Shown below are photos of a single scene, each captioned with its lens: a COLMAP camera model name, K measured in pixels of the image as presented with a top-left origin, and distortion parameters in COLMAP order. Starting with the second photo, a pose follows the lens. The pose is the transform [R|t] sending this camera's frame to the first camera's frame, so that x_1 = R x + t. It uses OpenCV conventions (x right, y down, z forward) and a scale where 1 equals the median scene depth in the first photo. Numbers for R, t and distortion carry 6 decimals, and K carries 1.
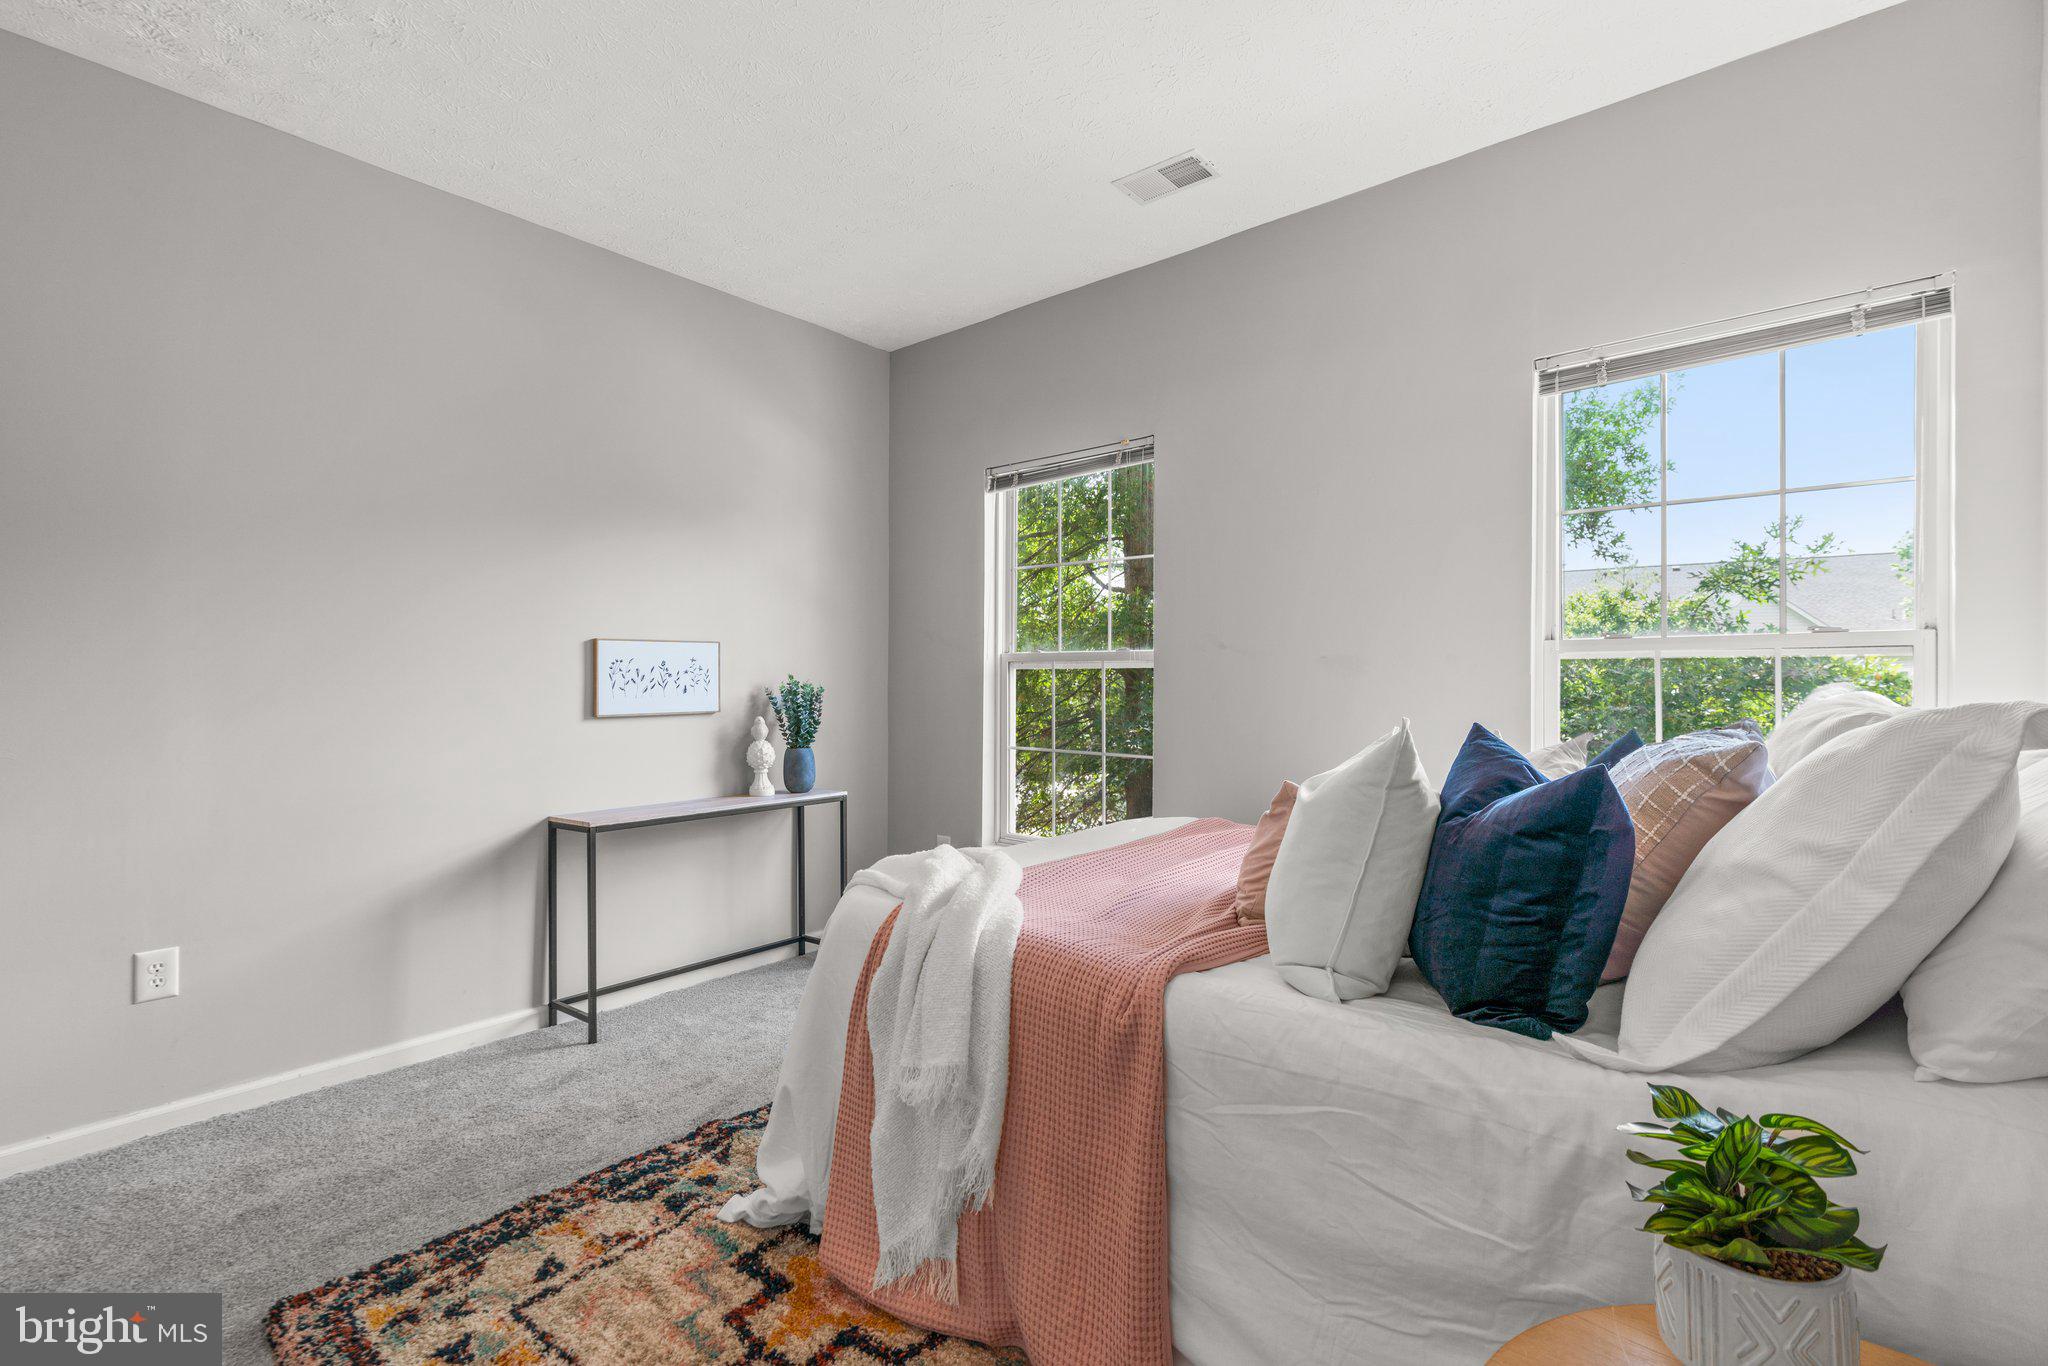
lens RADIAL K [[930.3, 0, 1026.2], [0, 930.3, 680.4], [0, 0, 1]] dist [-0.014814, 0.006448]
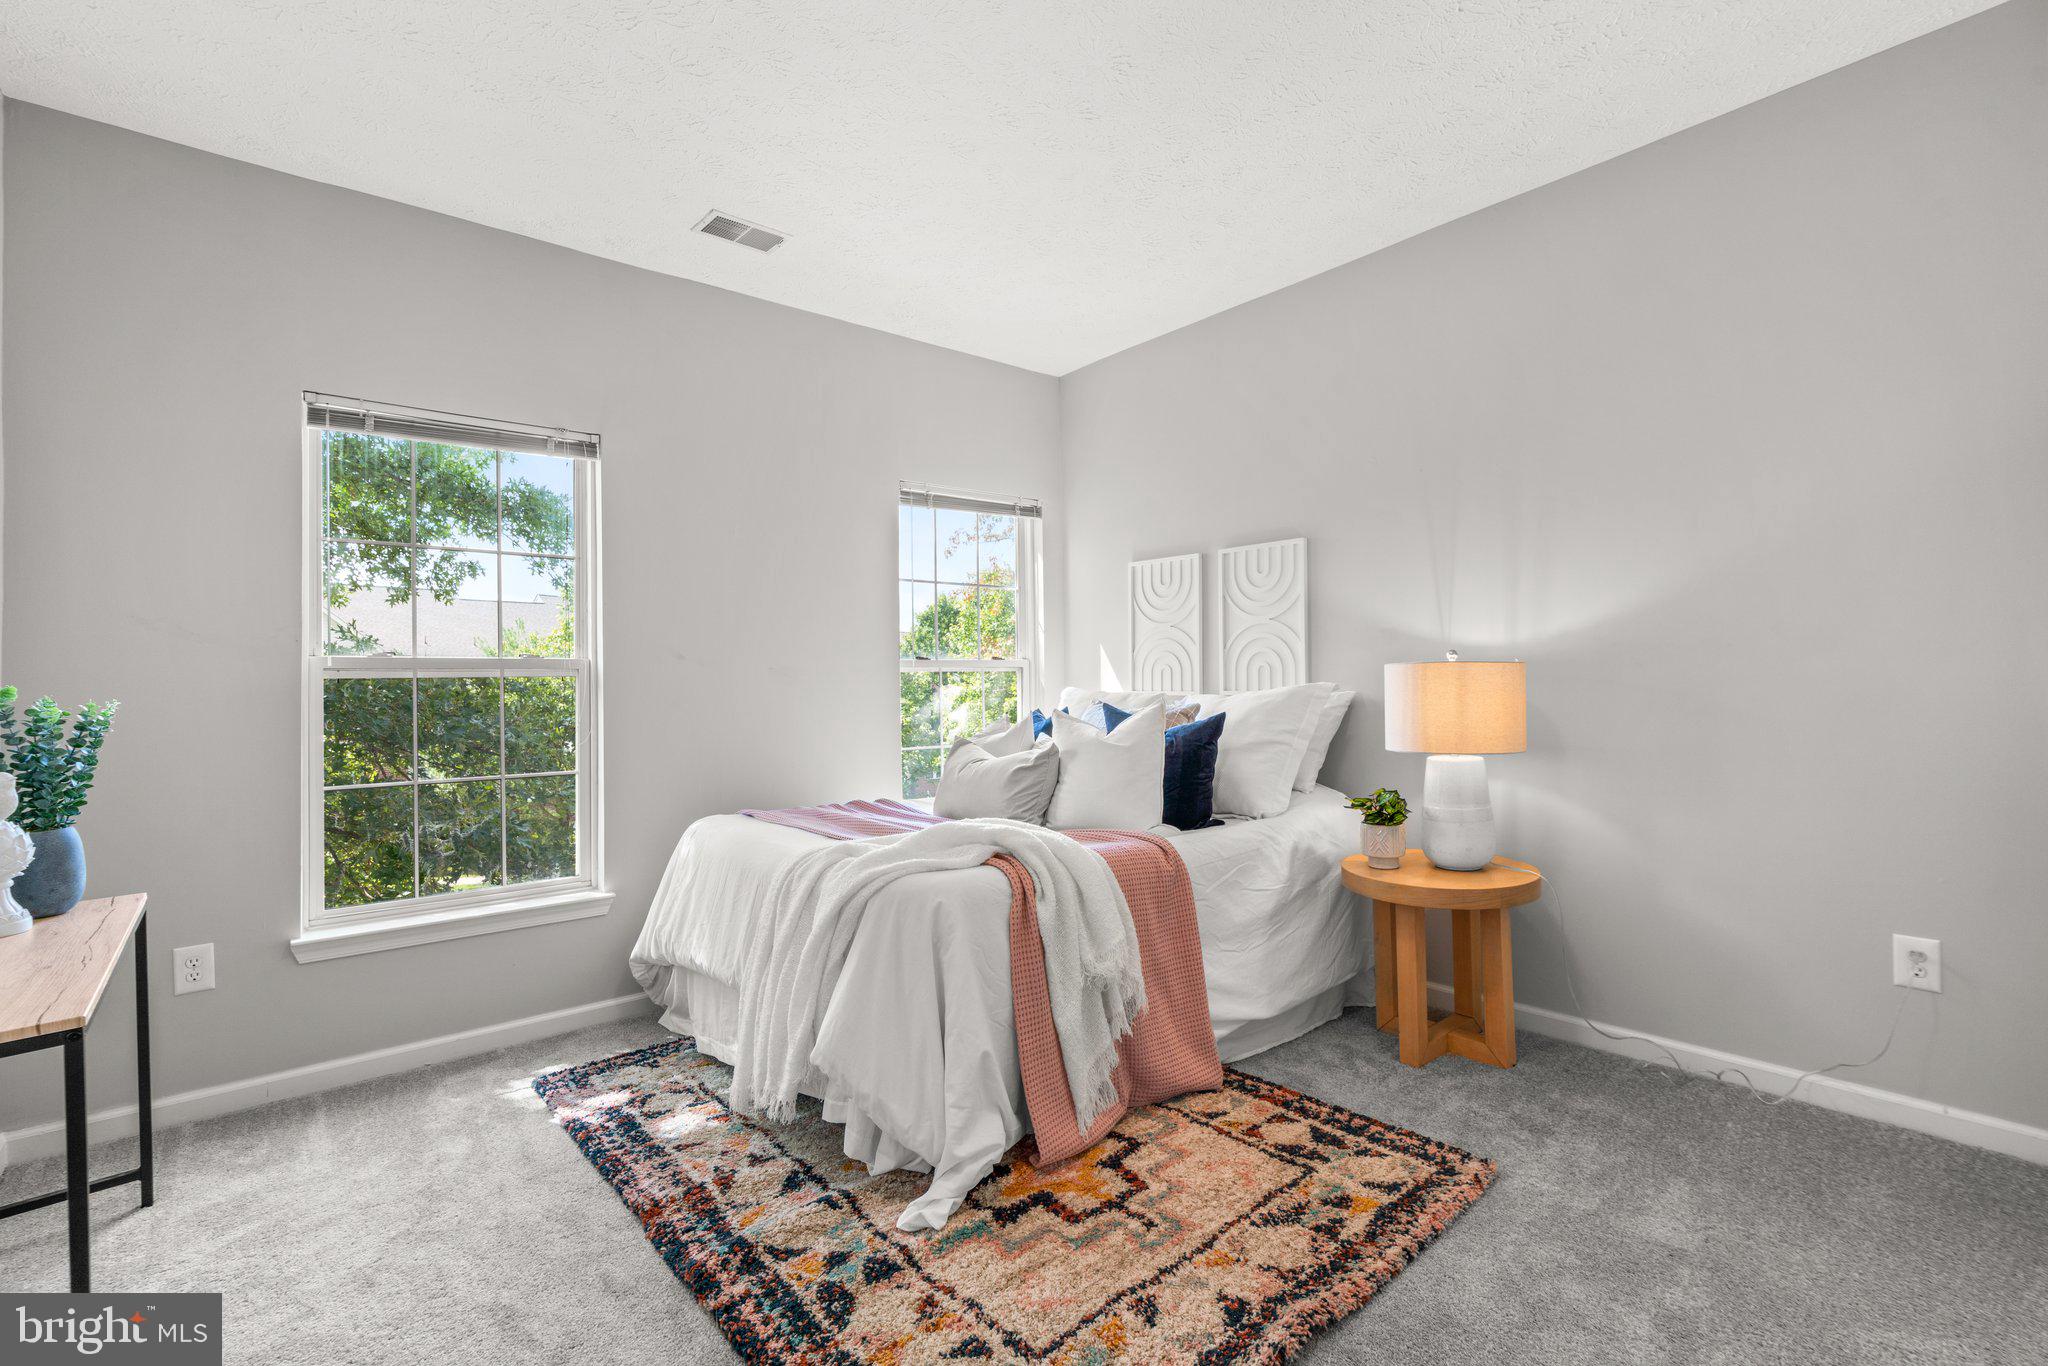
lens RADIAL K [[930.3, 0, 1013.5], [0, 930.3, 680.2], [0, 0, 1]] dist [-0.014814, 0.006448]
pose [[0.158098, 0.005954, 0.987405, -1.216019], [0.020536, 0.999746, -0.009316, 0.011541], [-0.987210, 0.021751, 0.157936, 0.712569]]
